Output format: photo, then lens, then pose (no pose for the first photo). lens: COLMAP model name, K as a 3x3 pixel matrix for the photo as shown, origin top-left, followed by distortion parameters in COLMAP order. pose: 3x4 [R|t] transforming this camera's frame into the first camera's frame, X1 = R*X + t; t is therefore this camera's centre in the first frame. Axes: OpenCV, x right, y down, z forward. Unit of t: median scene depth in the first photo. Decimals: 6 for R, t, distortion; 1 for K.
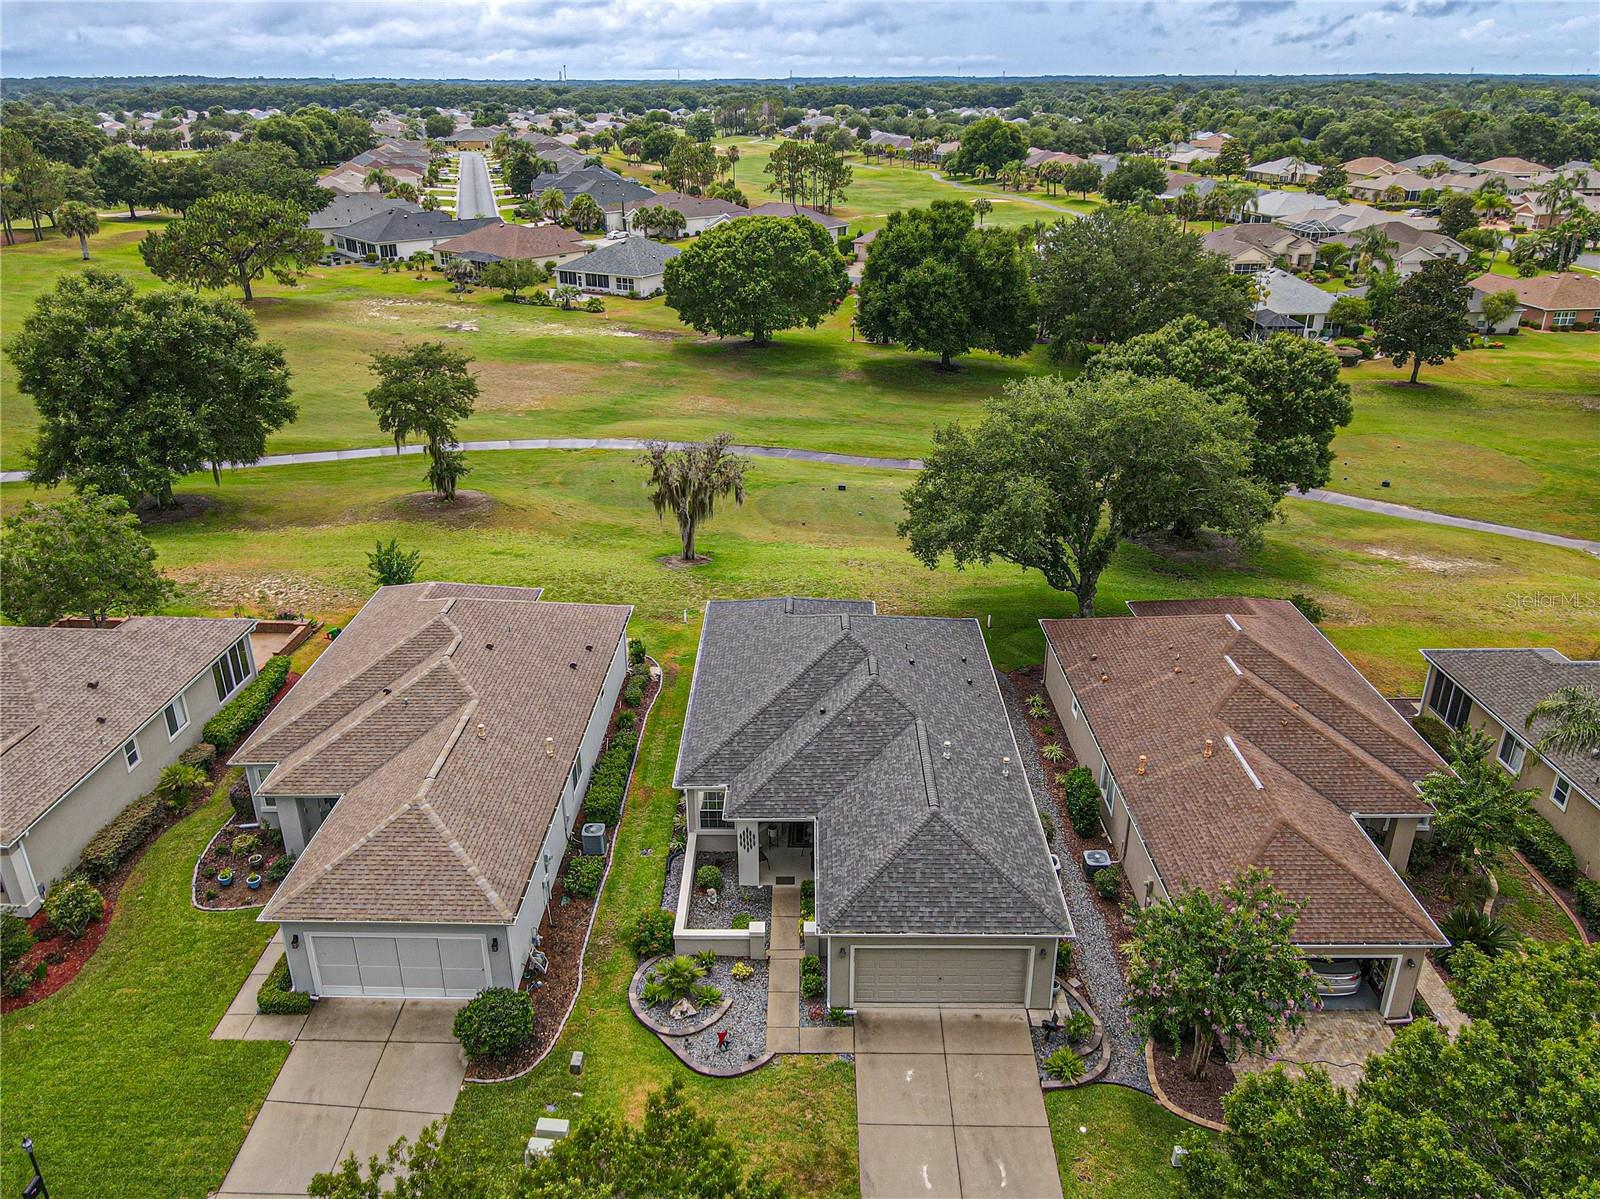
lens RADIAL K [[1191.2, 0, 796.6], [0, 1191.2, 602.5], [0, 0, 1]] dist [-0.008572, 0.041102]
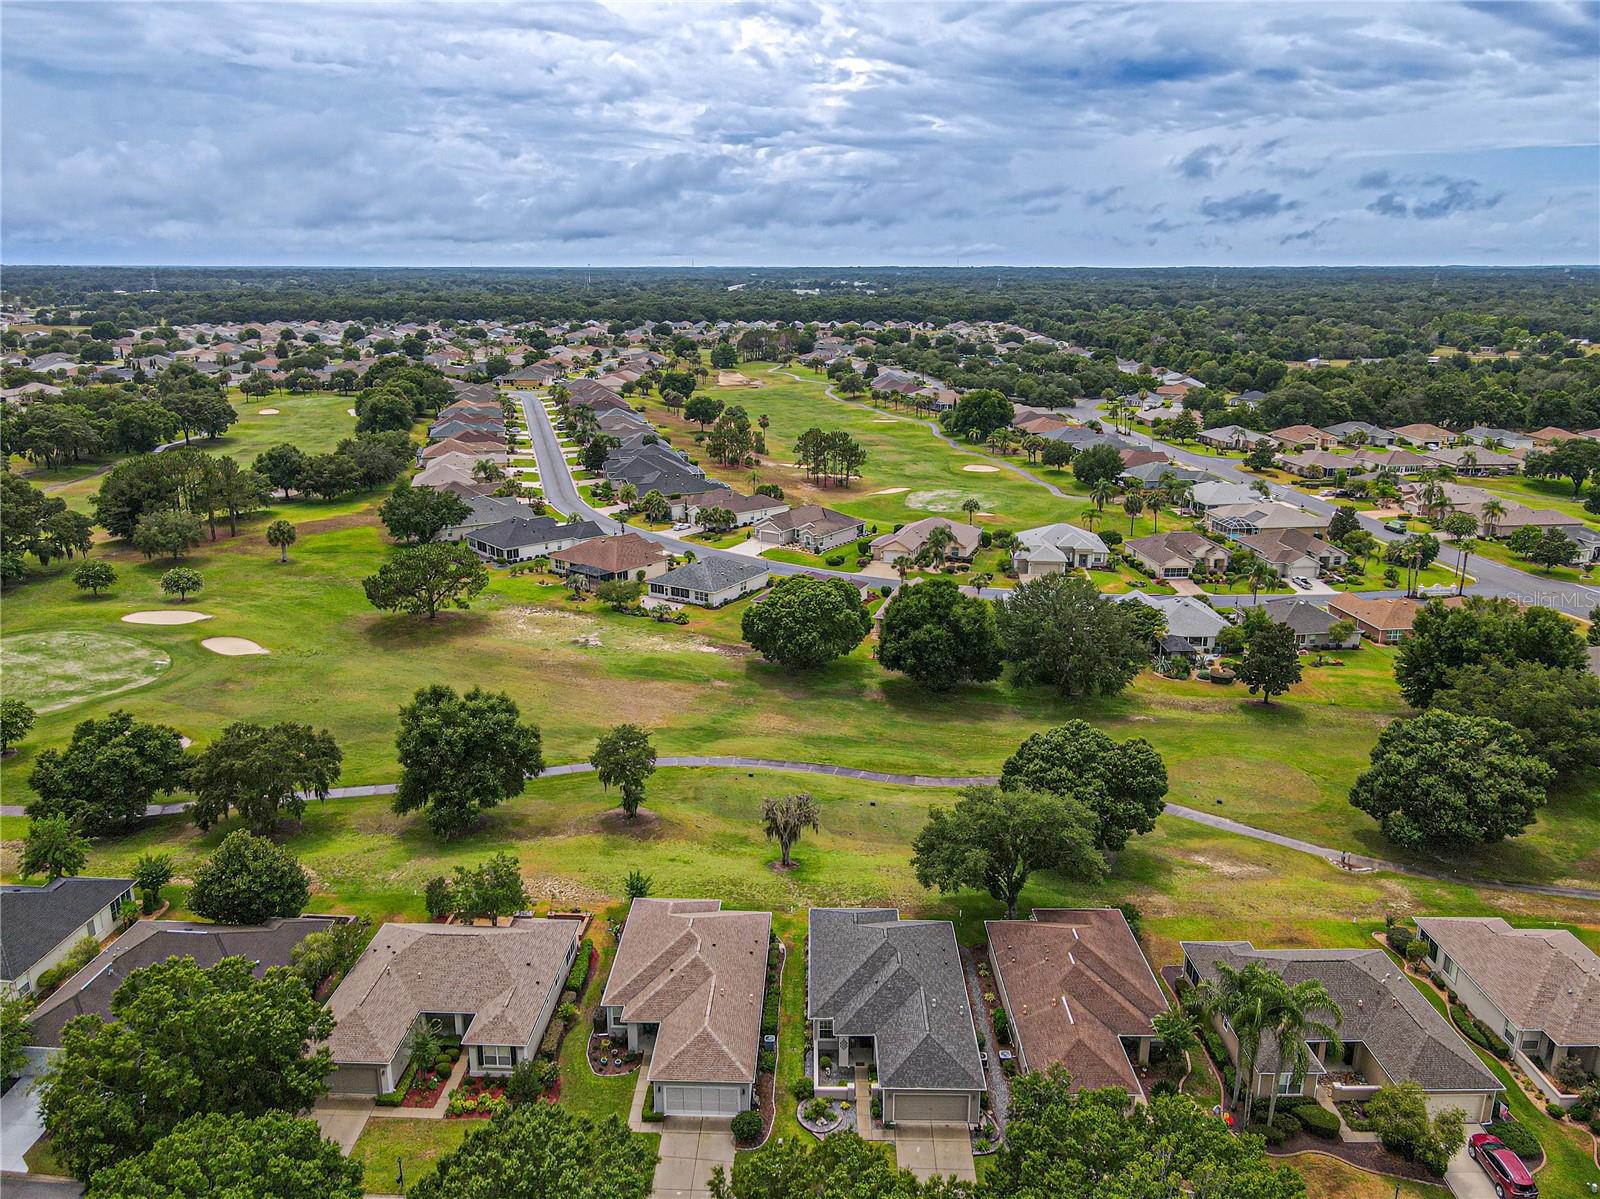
lens RADIAL K [[1194.1, 0, 800.0], [0, 1194.1, 599.5], [0, 0, 1]] dist [-0.029550, 0.114560]
pose [[0.999971, 0.007621, -0.000892, -0.083694], [-0.007671, 0.990206, -0.139404, -0.203315], [-0.000179, 0.139406, 0.990235, -0.856301]]
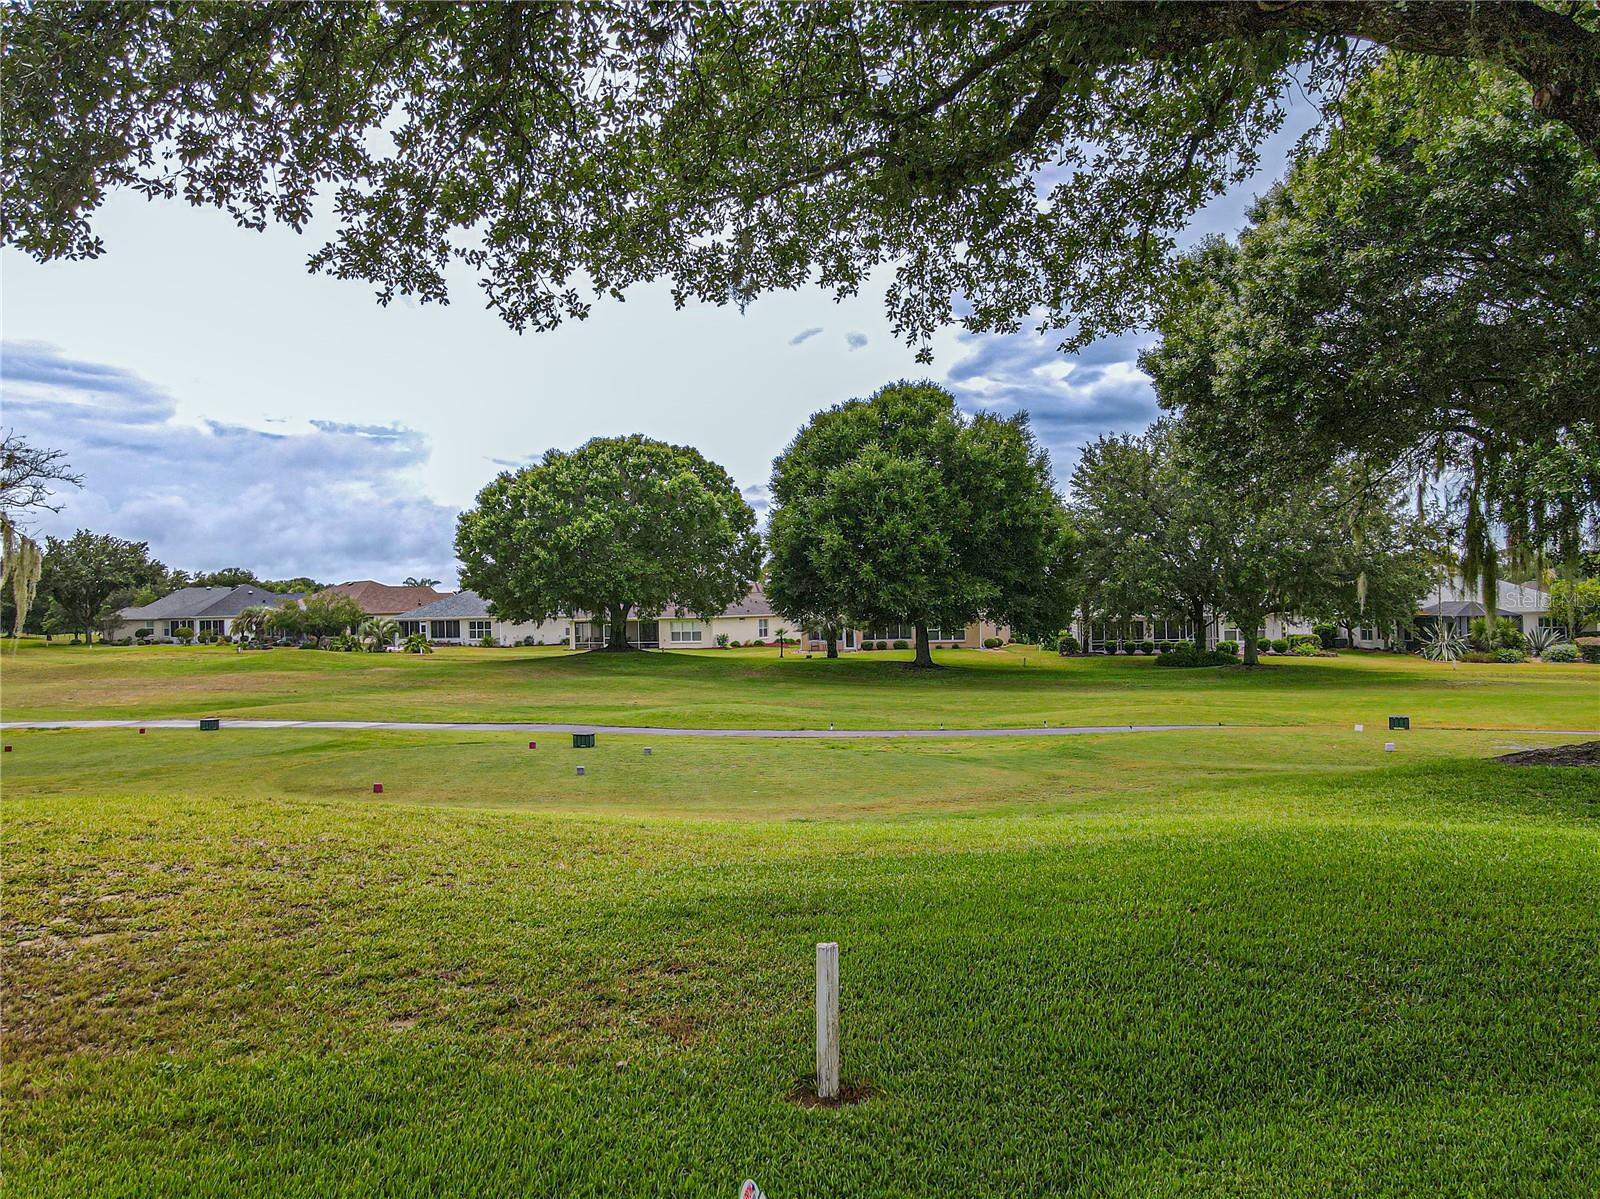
lens RADIAL K [[1217.1, 0, 800.0], [0, 1217.1, 599.5], [0, 0, 1]] dist [0.004488, -0.012056]
pose [[0.999403, -0.020142, -0.028060, 0.166575], [0.006917, 0.912622, -0.408745, 0.025311], [0.033841, 0.408307, 0.912217, 0.910092]]
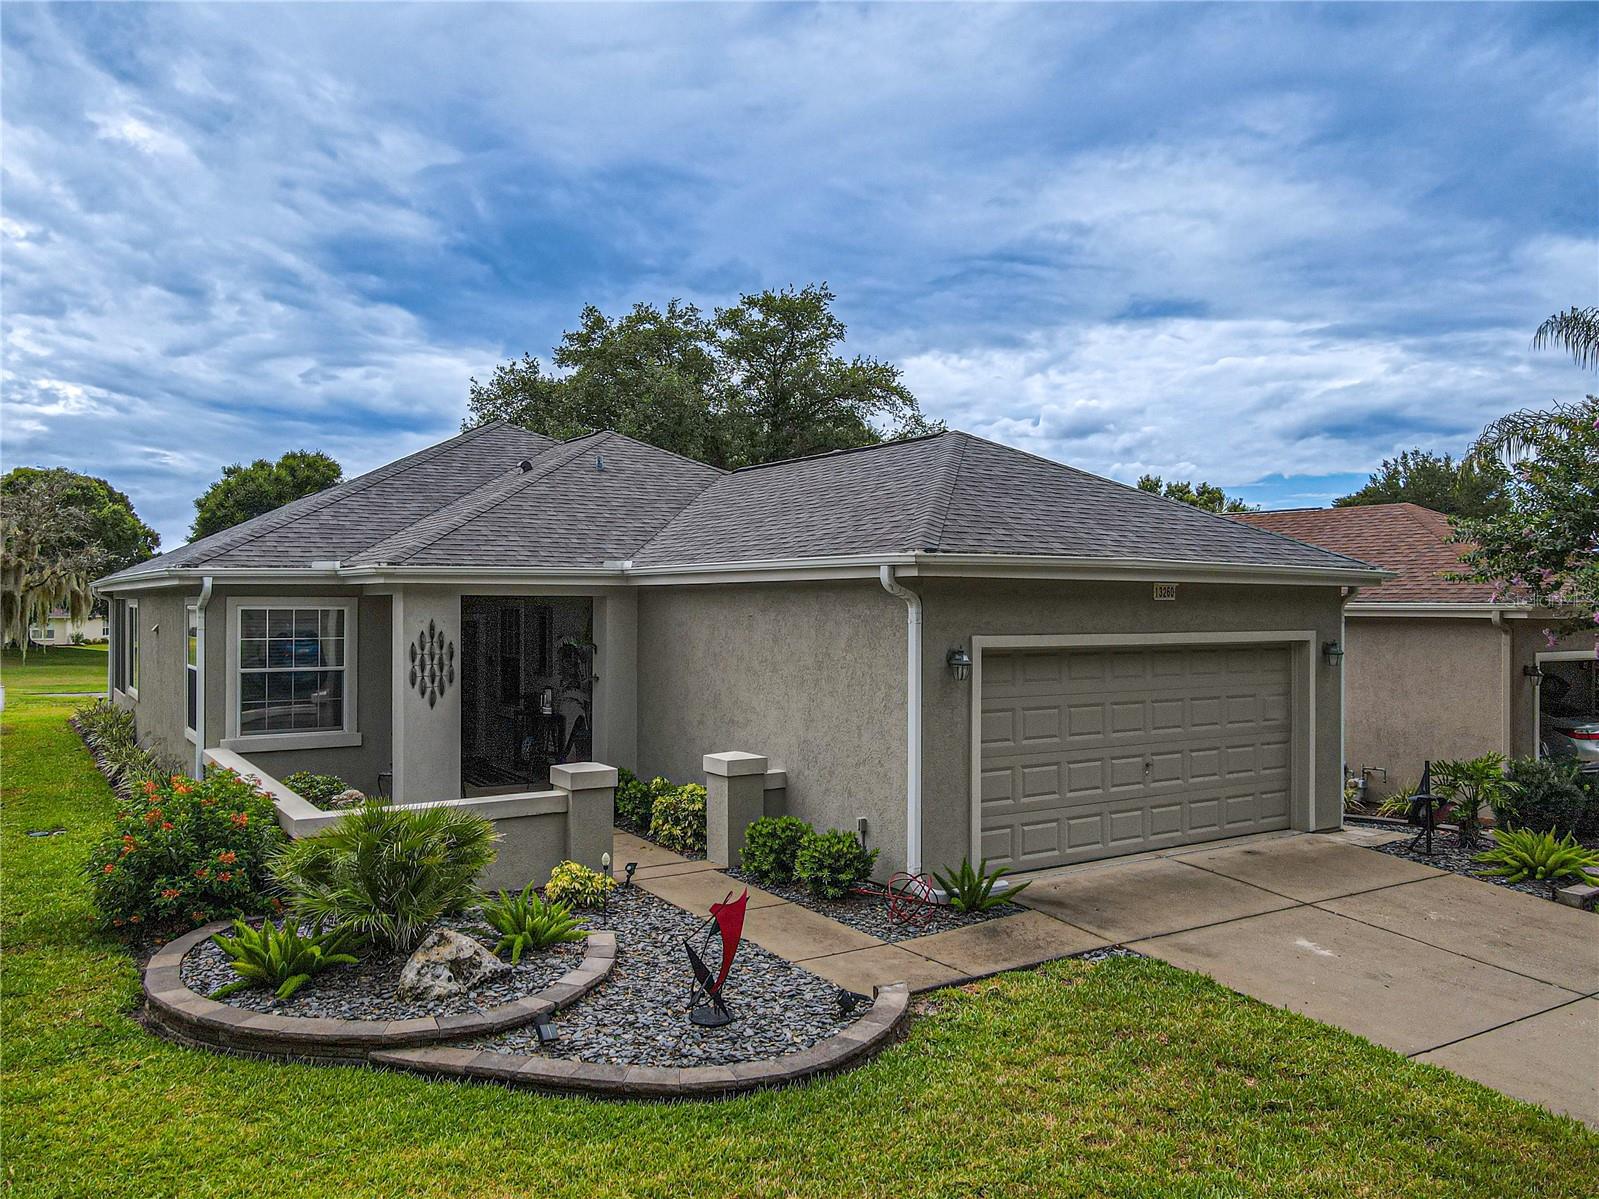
lens RADIAL K [[1190.4, 0, 796.1], [0, 1190.4, 602.5], [0, 0, 1]] dist [-0.008572, 0.041102]
pose [[0.829651, 0.007362, 0.558234, -0.098392], [0.218868, 0.915580, -0.337357, 0.215336], [-0.513591, 0.402069, 0.758000, 0.444698]]
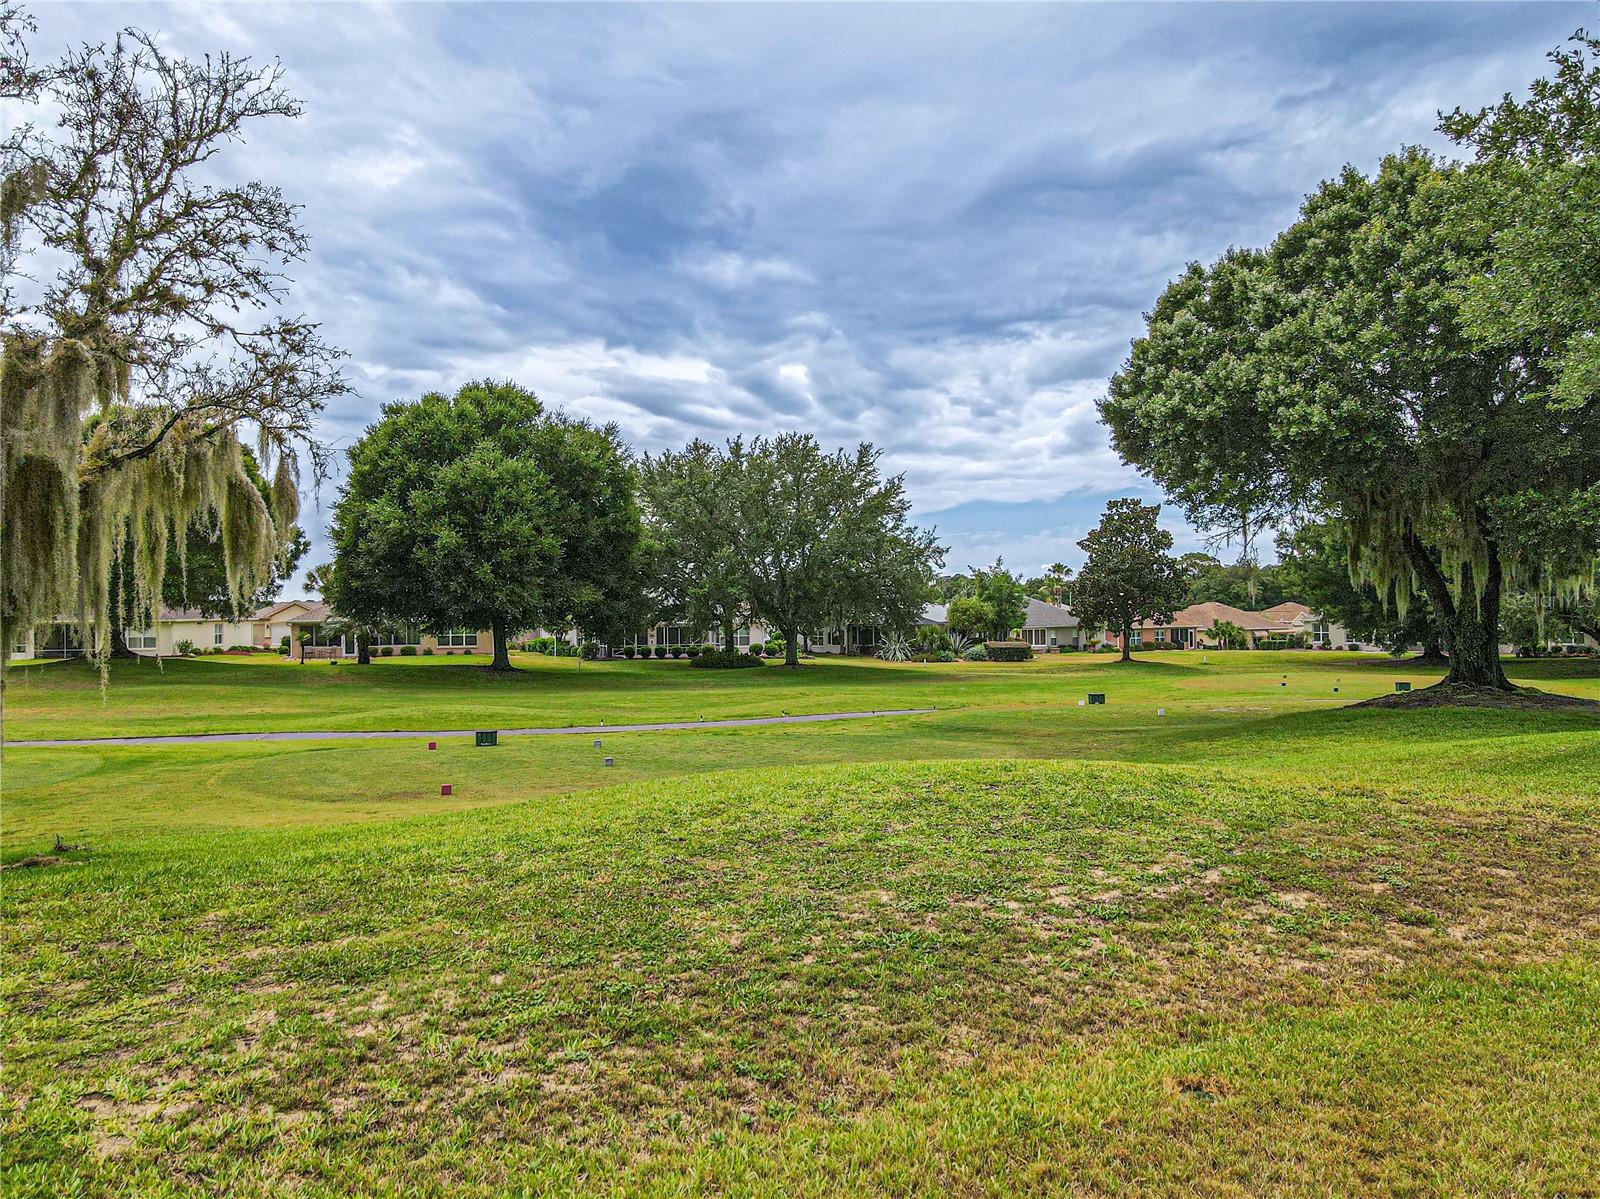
lens RADIAL K [[1191.2, 0, 796.6], [0, 1191.2, 602.5], [0, 0, 1]] dist [-0.008572, 0.041102]
pose [[0.861581, -0.001680, 0.507617, -0.083408], [0.210902, 0.910785, -0.354951, 0.010382], [-0.461733, 0.412877, 0.785070, 0.960561]]
